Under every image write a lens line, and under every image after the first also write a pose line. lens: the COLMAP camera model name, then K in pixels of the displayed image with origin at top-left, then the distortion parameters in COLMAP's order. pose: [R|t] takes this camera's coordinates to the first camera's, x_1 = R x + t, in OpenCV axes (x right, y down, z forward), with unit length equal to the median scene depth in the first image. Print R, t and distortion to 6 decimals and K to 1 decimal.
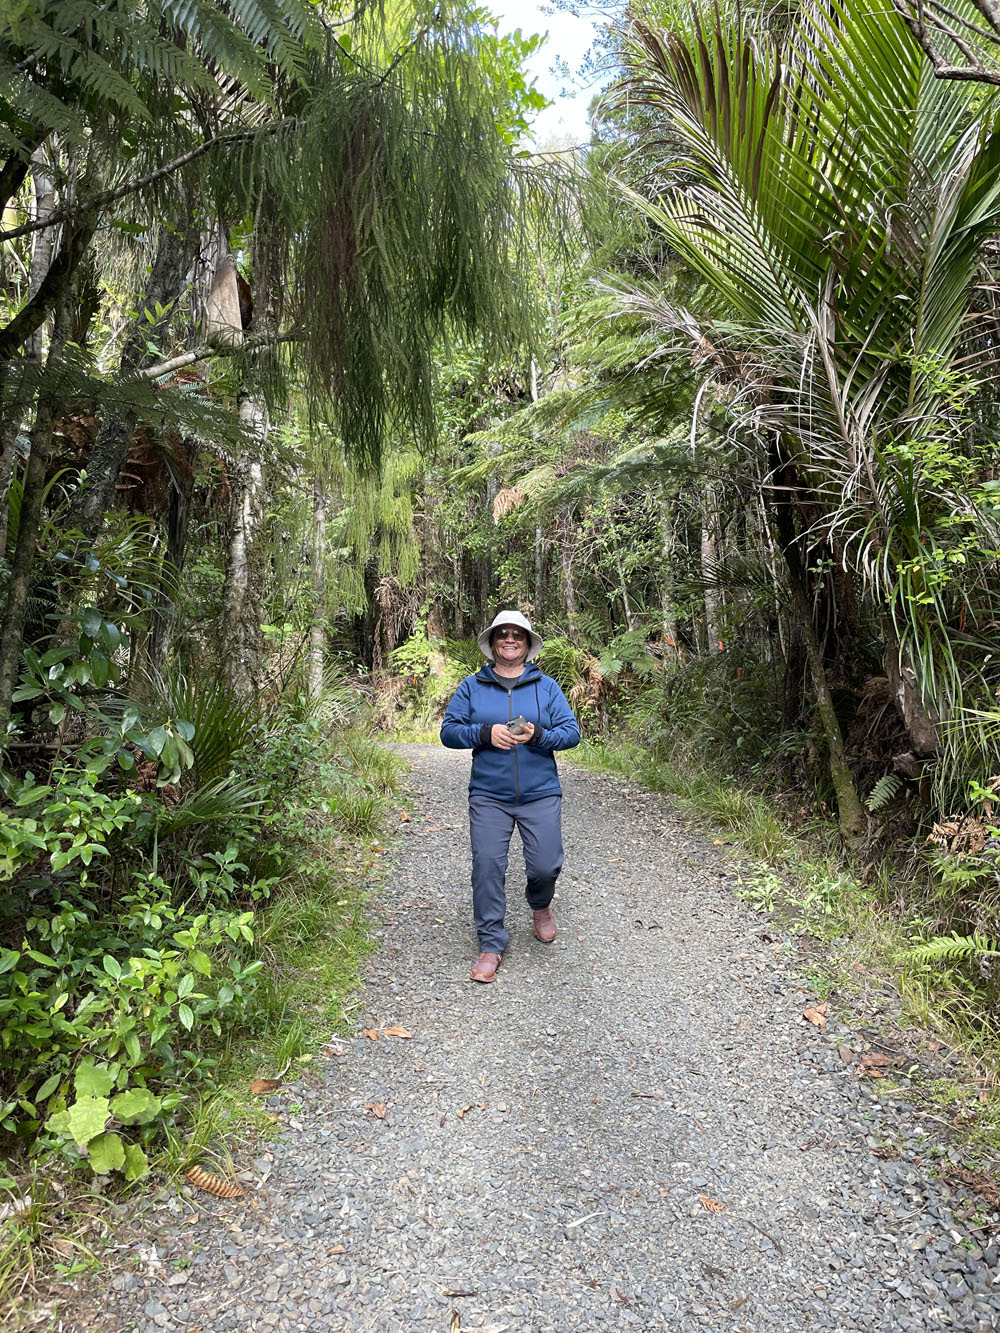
lens RADIAL K [[1020.2, 0, 503.7], [0, 1020.2, 657.9], [0, 0, 1]] dist [0.101390, -0.192754]
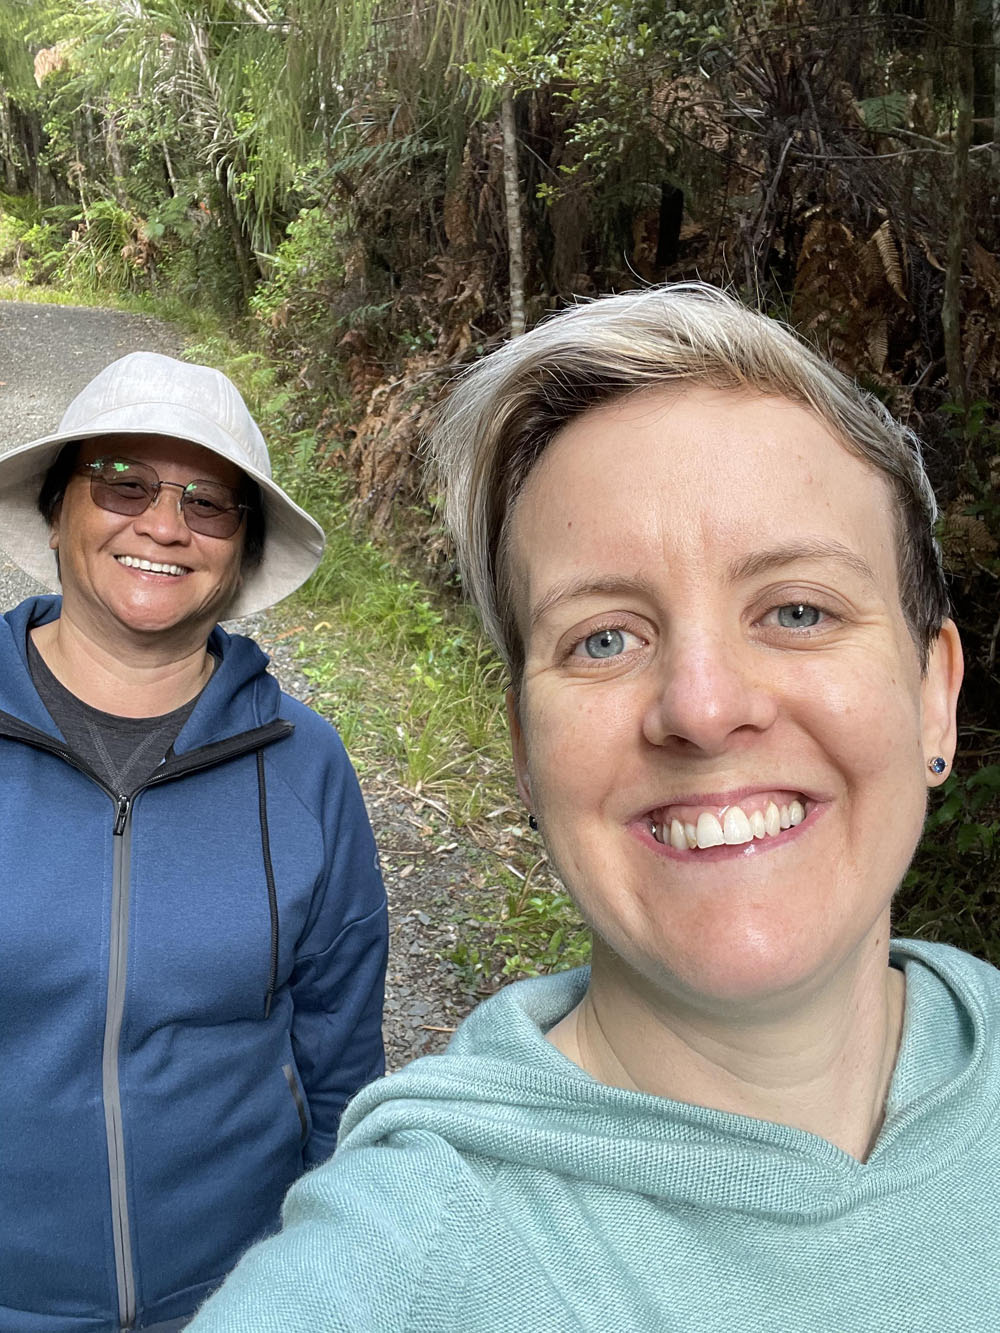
lens RADIAL K [[1185.3, 0, 500.0], [0, 1185.3, 666.5], [0, 0, 1]] dist [0.112731, -0.144702]
pose [[0.950408, -0.067211, 0.303655, 0.066411], [-0.040728, 0.941063, 0.335770, -0.001567], [-0.308326, -0.331486, 0.891657, -1.286431]]
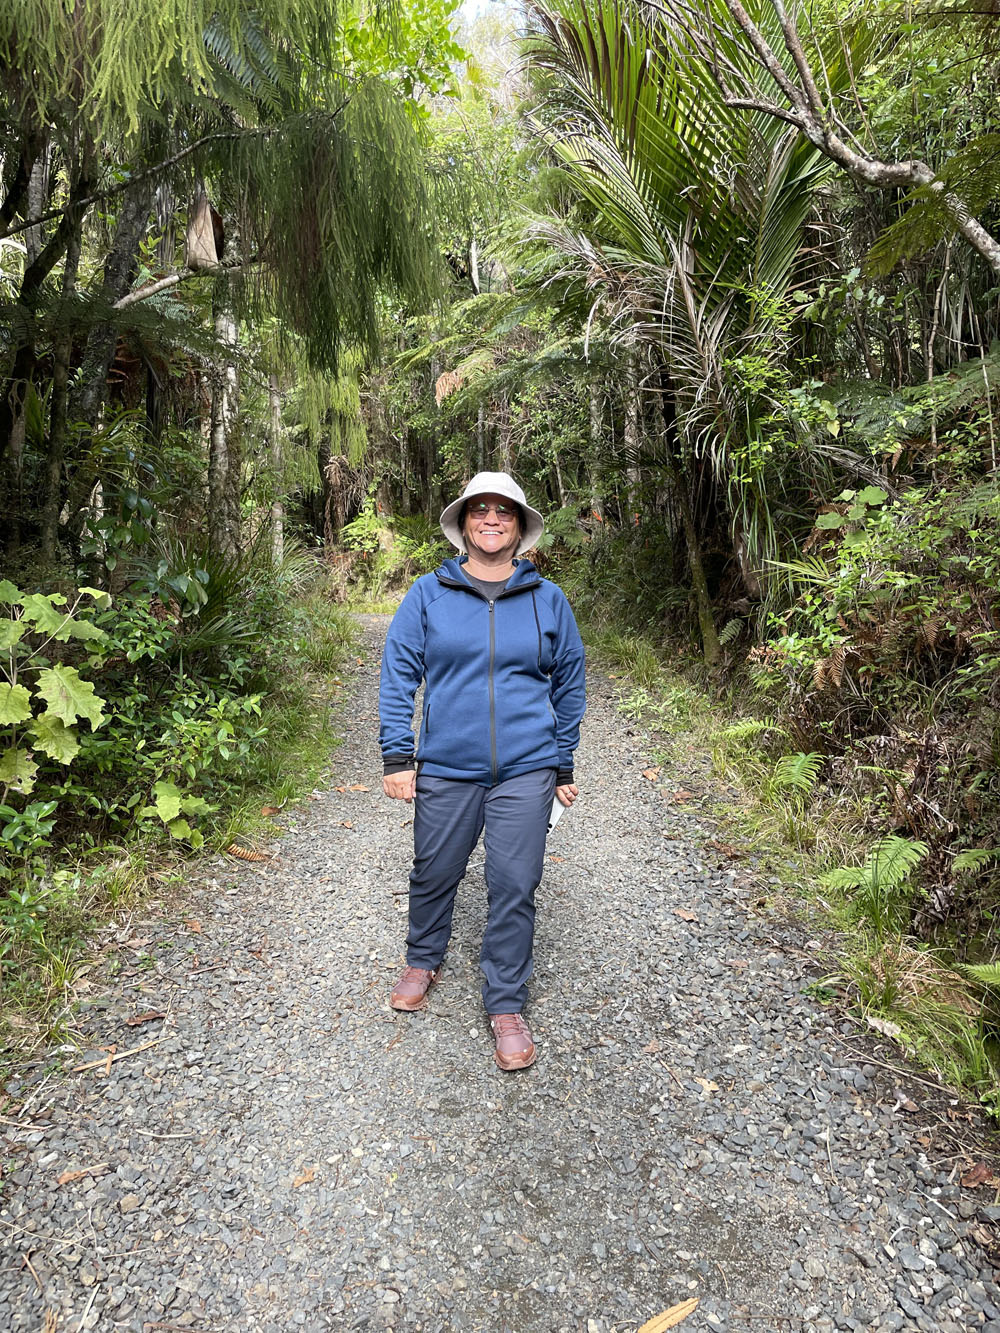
lens RADIAL K [[1020.2, 0, 503.7], [0, 1020.2, 657.9], [0, 0, 1]] dist [0.101390, -0.192754]
pose [[0.998860, -0.009967, 0.046678, 0.020871], [0.004392, 0.992997, 0.118055, 0.010430], [-0.047527, -0.117715, 0.991909, -0.252063]]
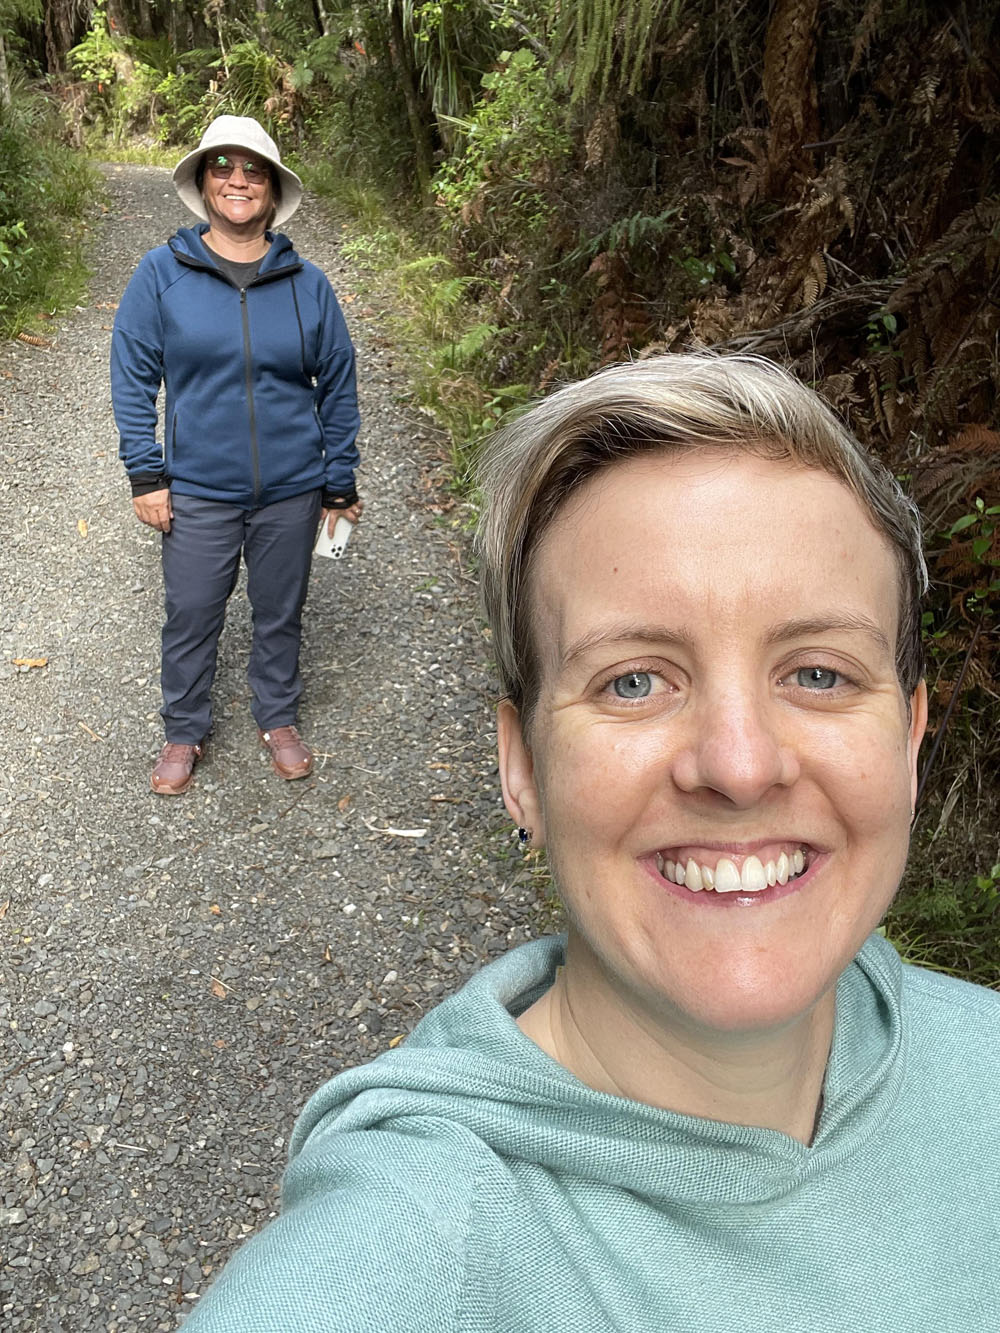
lens RADIAL K [[1185.3, 0, 500.0], [0, 1185.3, 666.5], [0, 0, 1]] dist [0.112731, -0.144702]
pose [[0.979846, -0.072832, 0.186003, 0.078202], [-0.018432, 0.894223, 0.447242, -0.019827], [-0.198902, -0.441657, 0.874858, -0.805710]]
